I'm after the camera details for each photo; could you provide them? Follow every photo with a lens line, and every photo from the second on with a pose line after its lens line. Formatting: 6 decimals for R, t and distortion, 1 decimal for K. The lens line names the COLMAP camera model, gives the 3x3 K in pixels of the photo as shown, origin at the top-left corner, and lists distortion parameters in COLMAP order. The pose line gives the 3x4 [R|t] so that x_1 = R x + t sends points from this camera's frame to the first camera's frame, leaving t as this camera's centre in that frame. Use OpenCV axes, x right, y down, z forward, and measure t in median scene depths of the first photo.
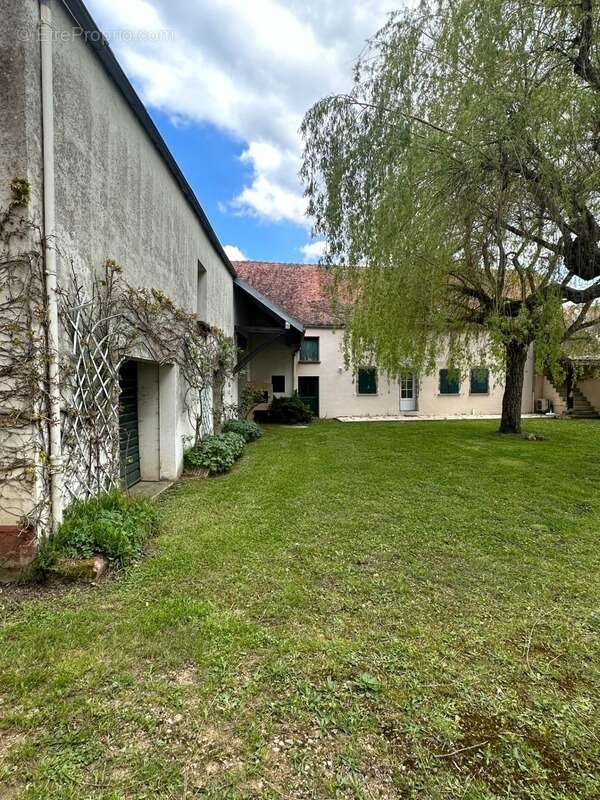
lens RADIAL K [[317.6, 0, 300.0], [0, 317.6, 400.0], [0, 0, 1]] dist [0.002546, 0.000307]
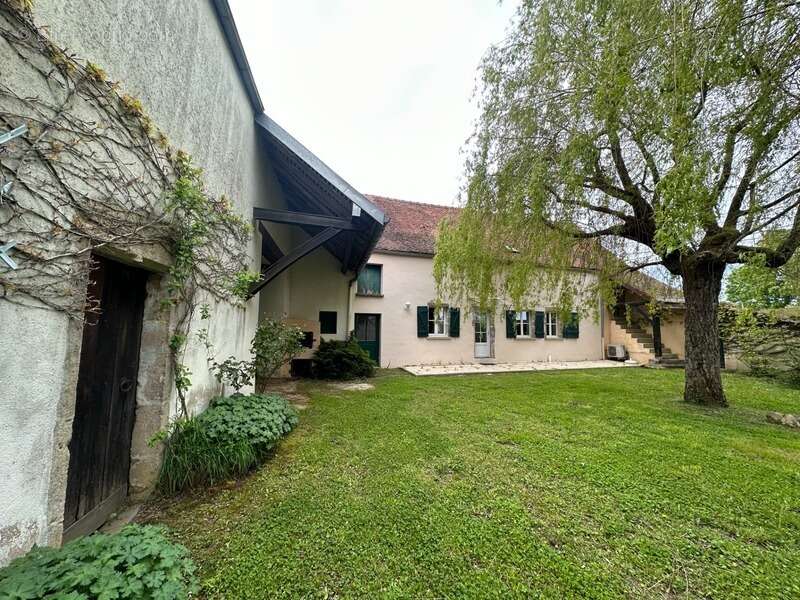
lens RADIAL K [[317.6, 0, 400.0], [0, 317.6, 300.0], [0, 0, 1]] dist [0.002546, 0.000307]
pose [[0.986440, 0.032113, 0.160949, -0.022758], [-0.010974, 0.991382, -0.130543, -0.006585], [-0.163754, 0.127006, 0.978291, 0.227073]]
